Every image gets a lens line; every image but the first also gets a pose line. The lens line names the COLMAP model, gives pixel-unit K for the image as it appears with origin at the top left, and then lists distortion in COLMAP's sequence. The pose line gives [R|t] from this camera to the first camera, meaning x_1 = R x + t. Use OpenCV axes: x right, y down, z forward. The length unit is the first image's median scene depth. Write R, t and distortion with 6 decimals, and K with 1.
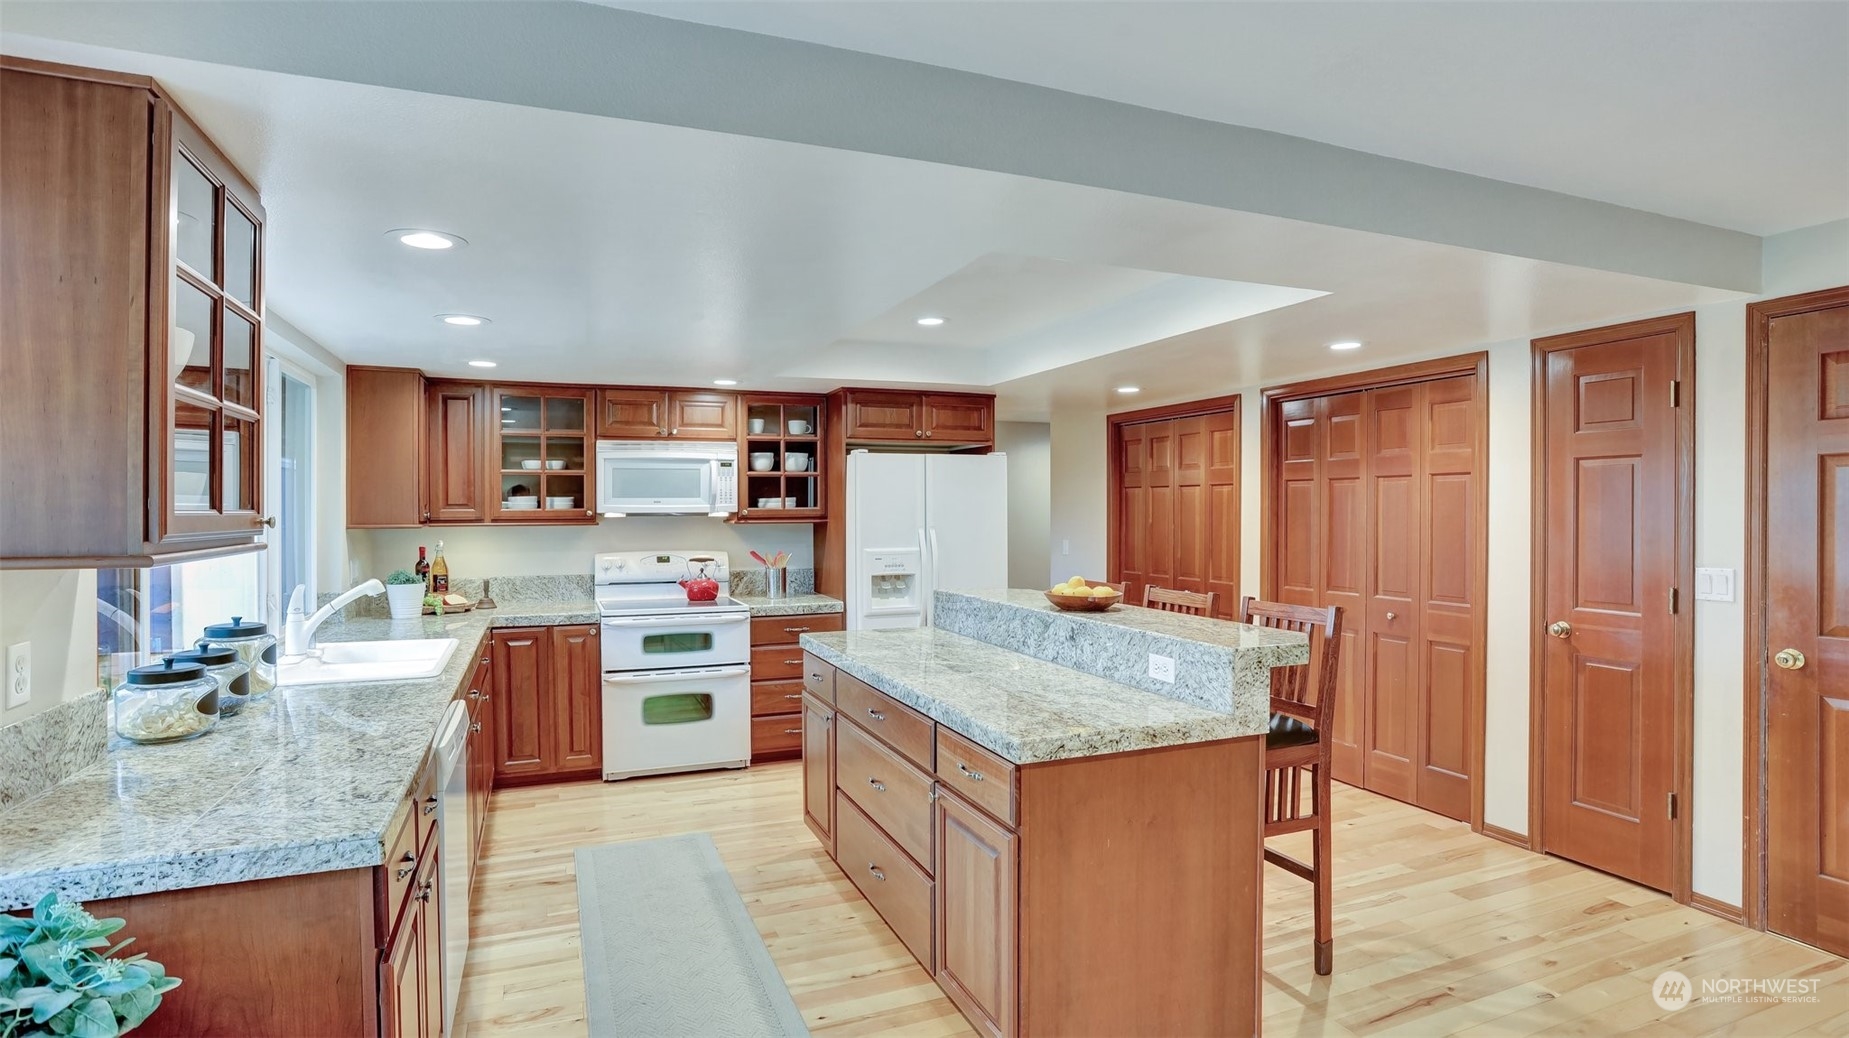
lens RADIAL K [[906.2, 0, 913.3], [0, 906.2, 524.4], [0, 0, 1]] dist [-0.069598, 0.025676]
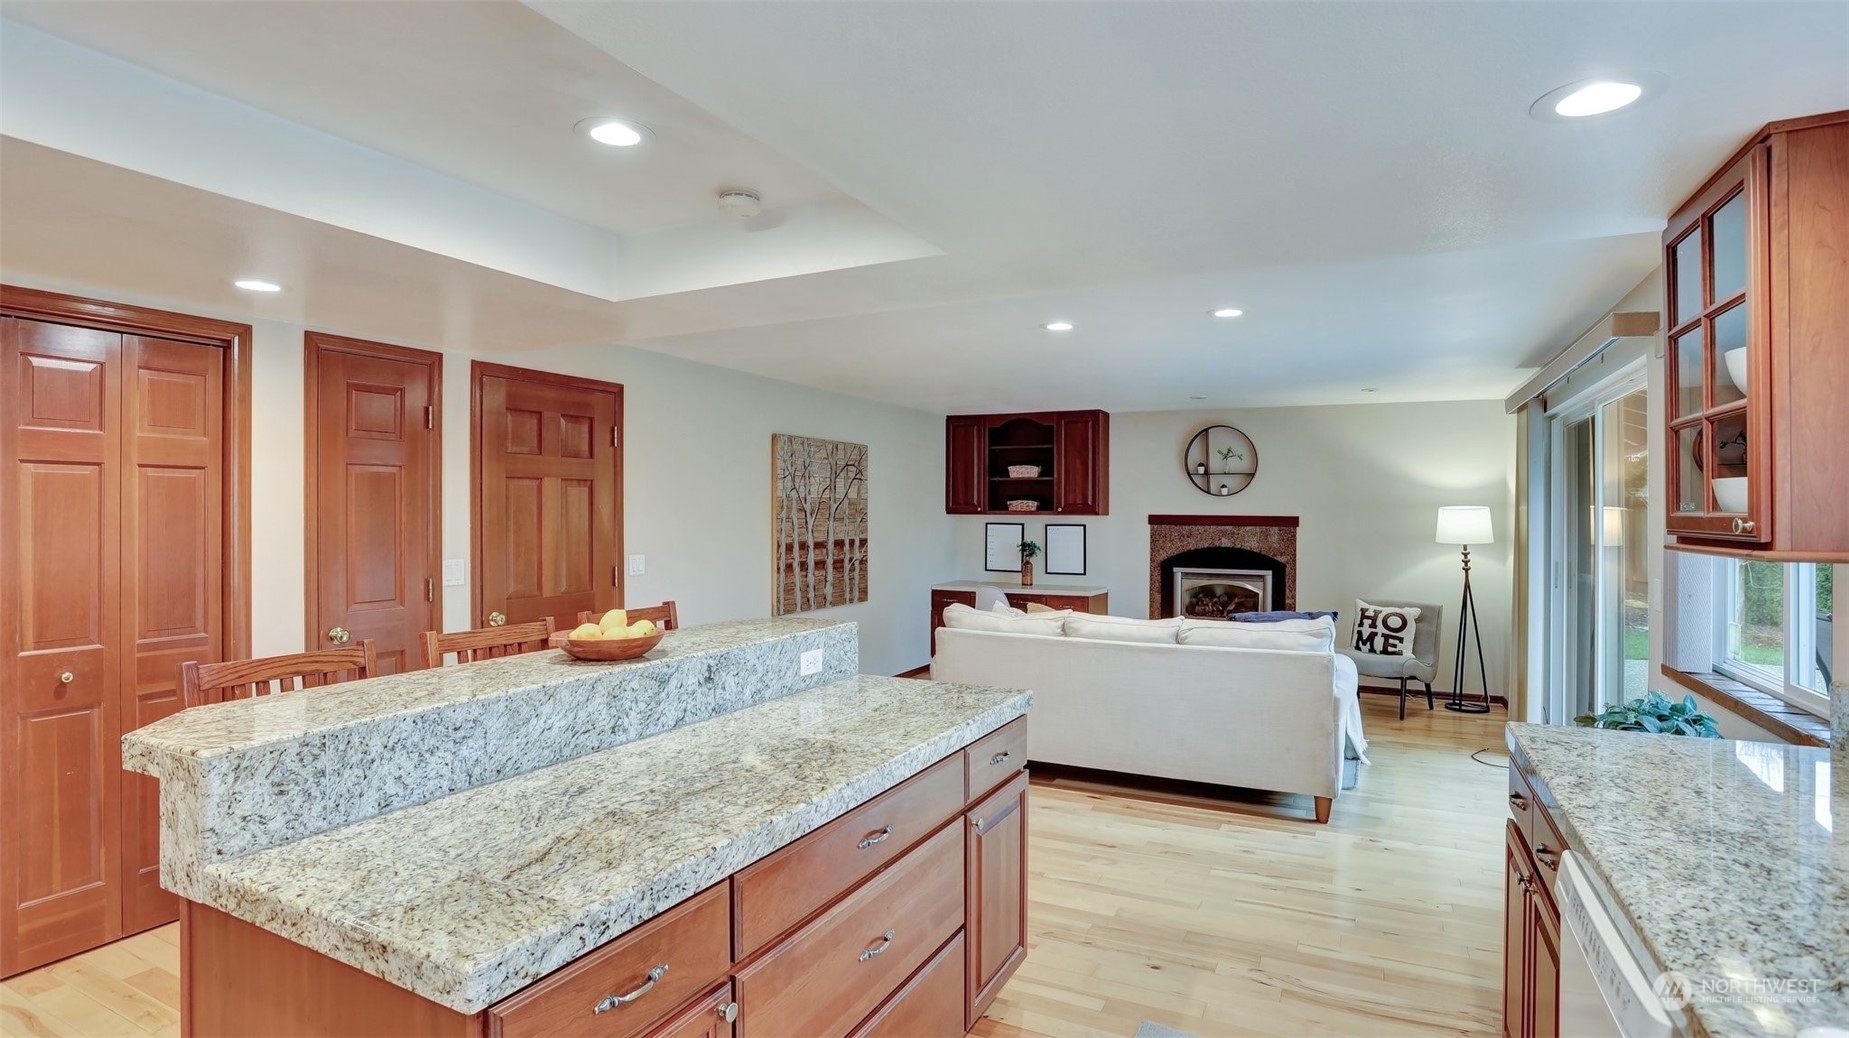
lens RADIAL K [[906.2, 0, 913.3], [0, 906.2, 524.4], [0, 0, 1]] dist [-0.069598, 0.025676]
pose [[-0.660438, -0.006429, 0.750853, -0.304429], [0.011081, 0.999771, 0.018307, -0.010924], [-0.750798, 0.020410, -0.660216, 0.809767]]
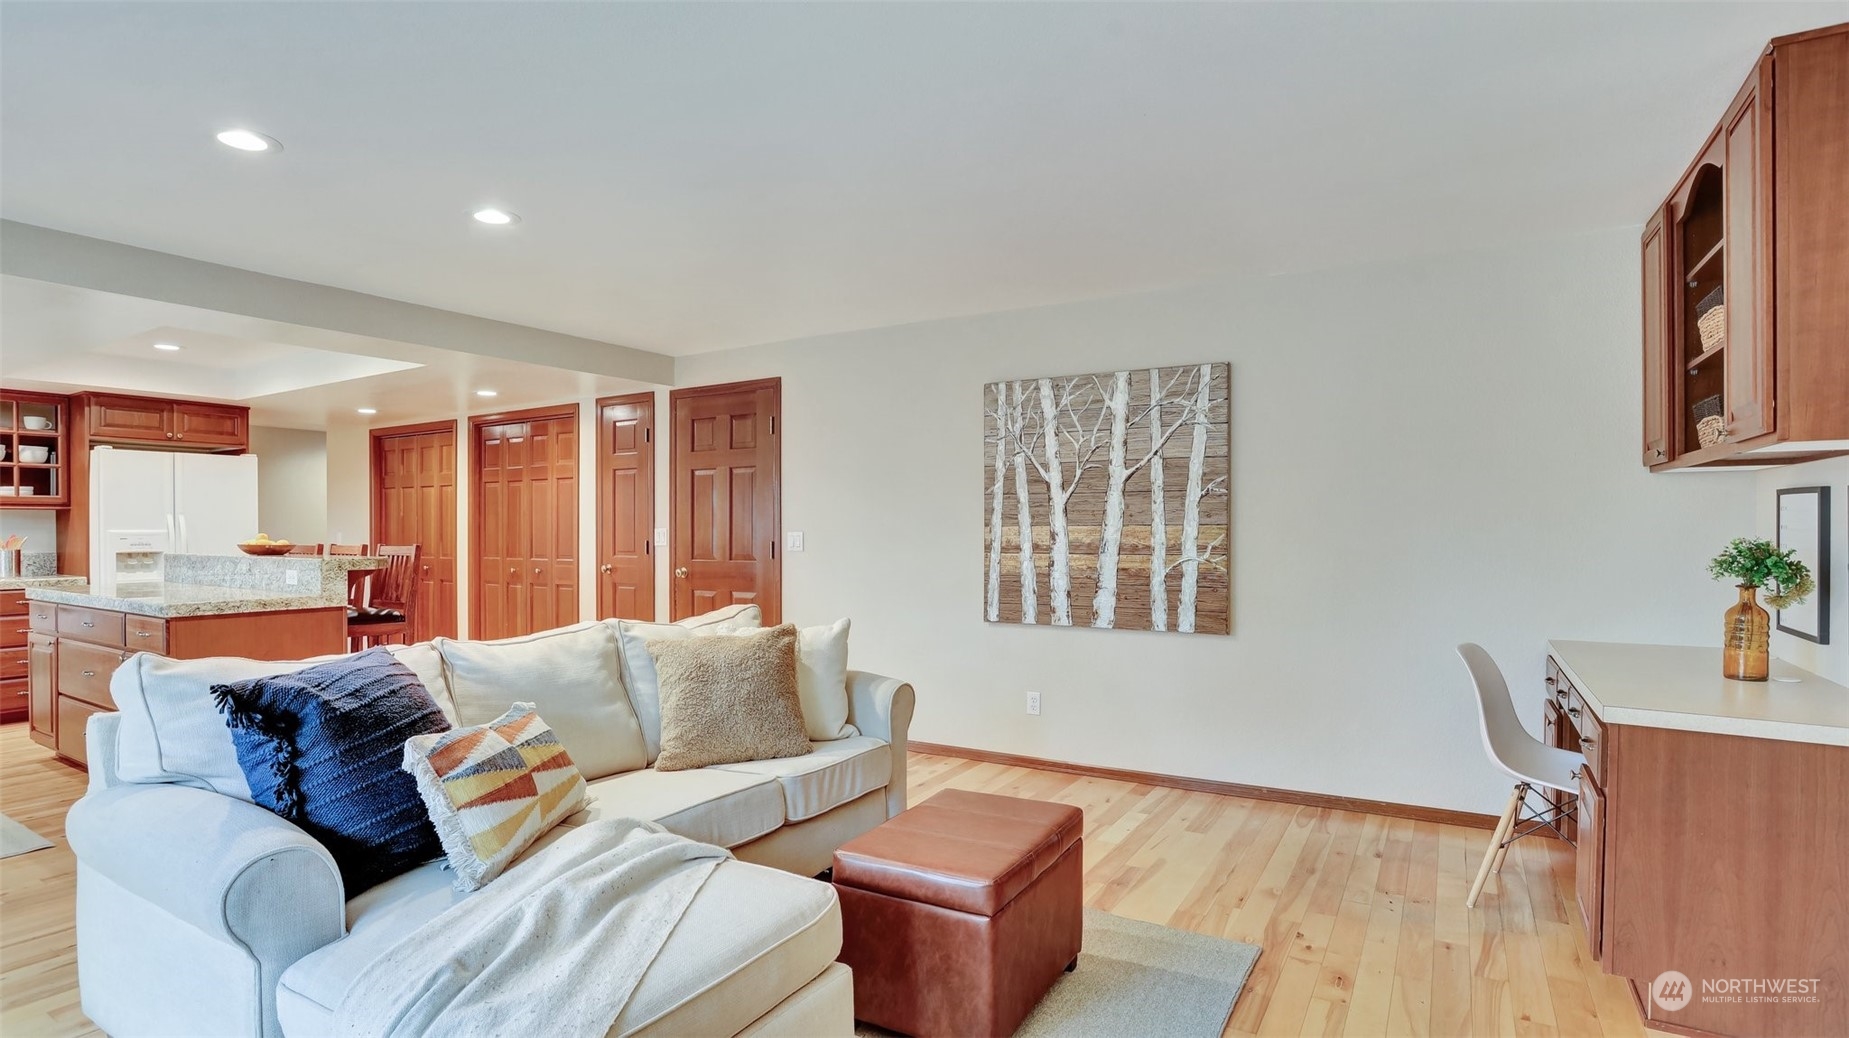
lens RADIAL K [[906.2, 0, 913.3], [0, 906.2, 524.4], [0, 0, 1]] dist [-0.069598, 0.025676]
pose [[0.801681, 0.005260, 0.597729, 0.110831], [0.007347, 0.999799, -0.018653, 0.049068], [-0.597707, 0.019345, 0.801481, -0.539488]]
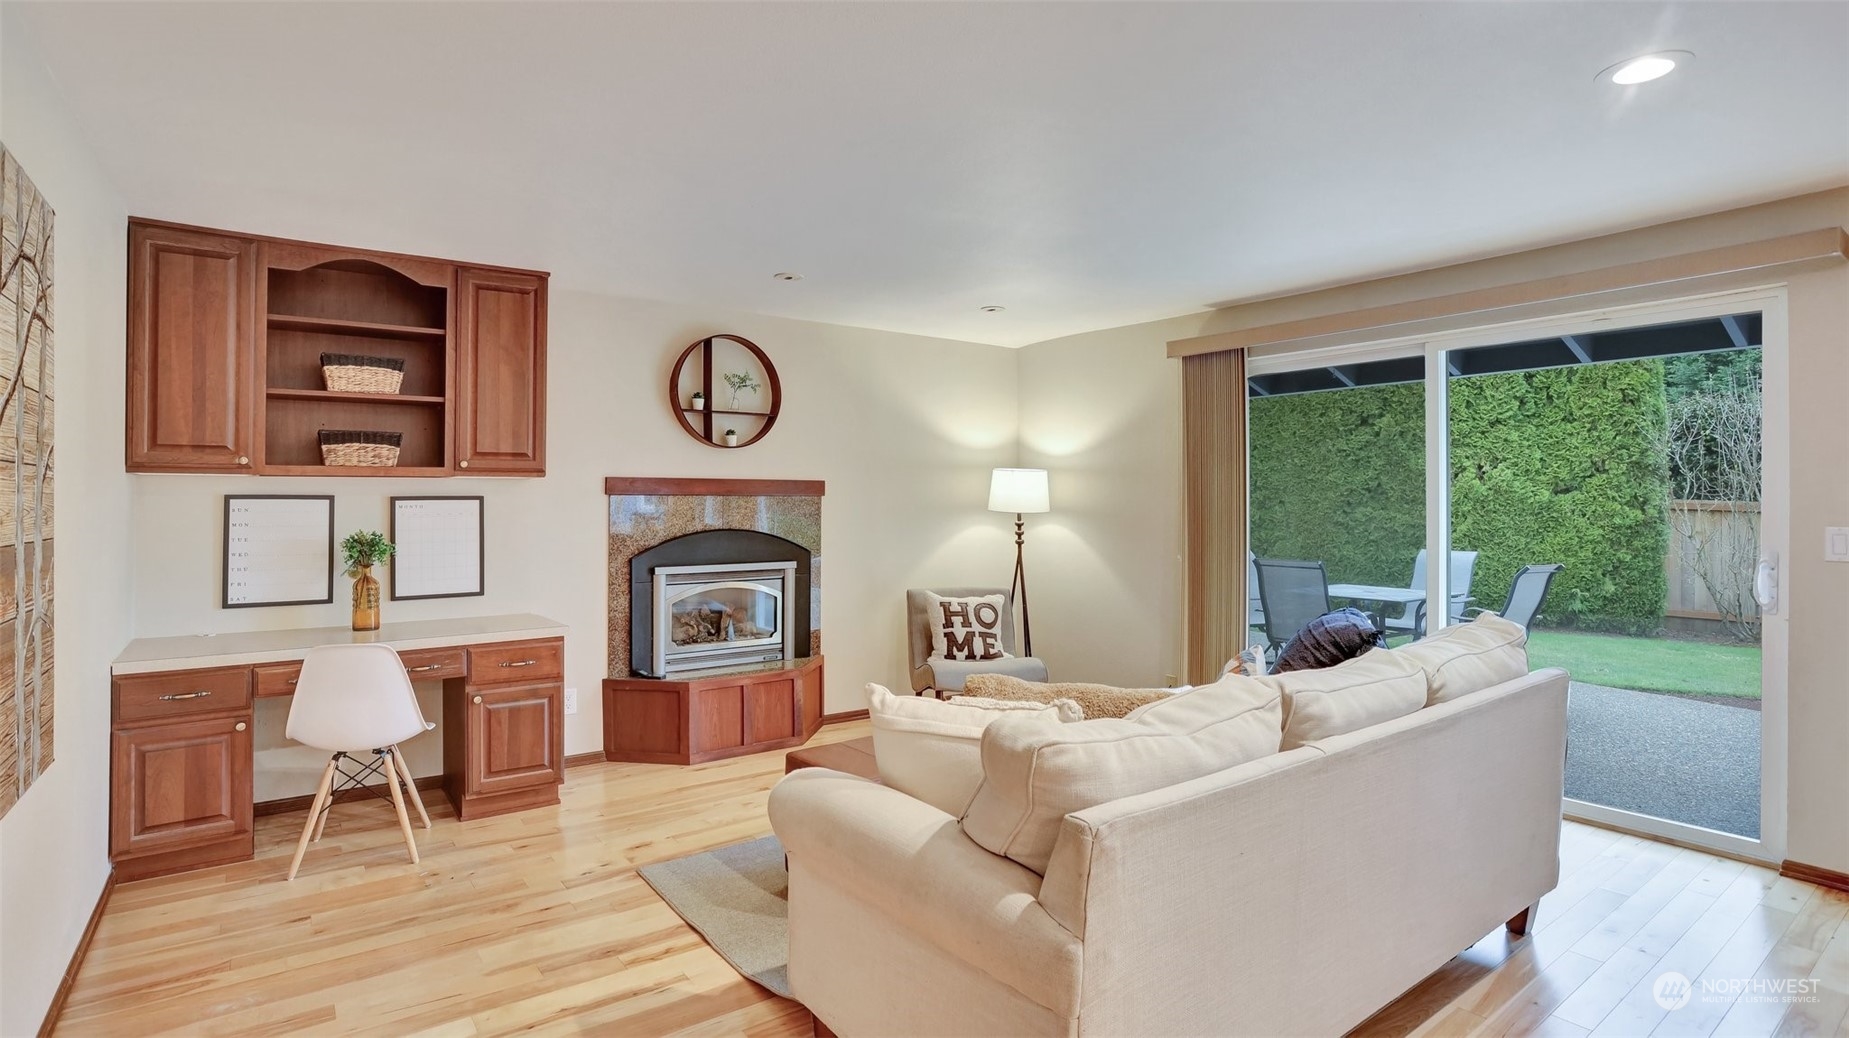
lens RADIAL K [[914.0, 0, 950.1], [0, 914.0, 494.8], [0, 0, 1]] dist [-0.048563, 0.001096]
pose [[-0.966918, 0.008772, -0.254936, 0.519445], [0.005430, 0.999890, 0.013810, 0.012523], [0.255029, 0.011969, -0.966859, 0.408956]]
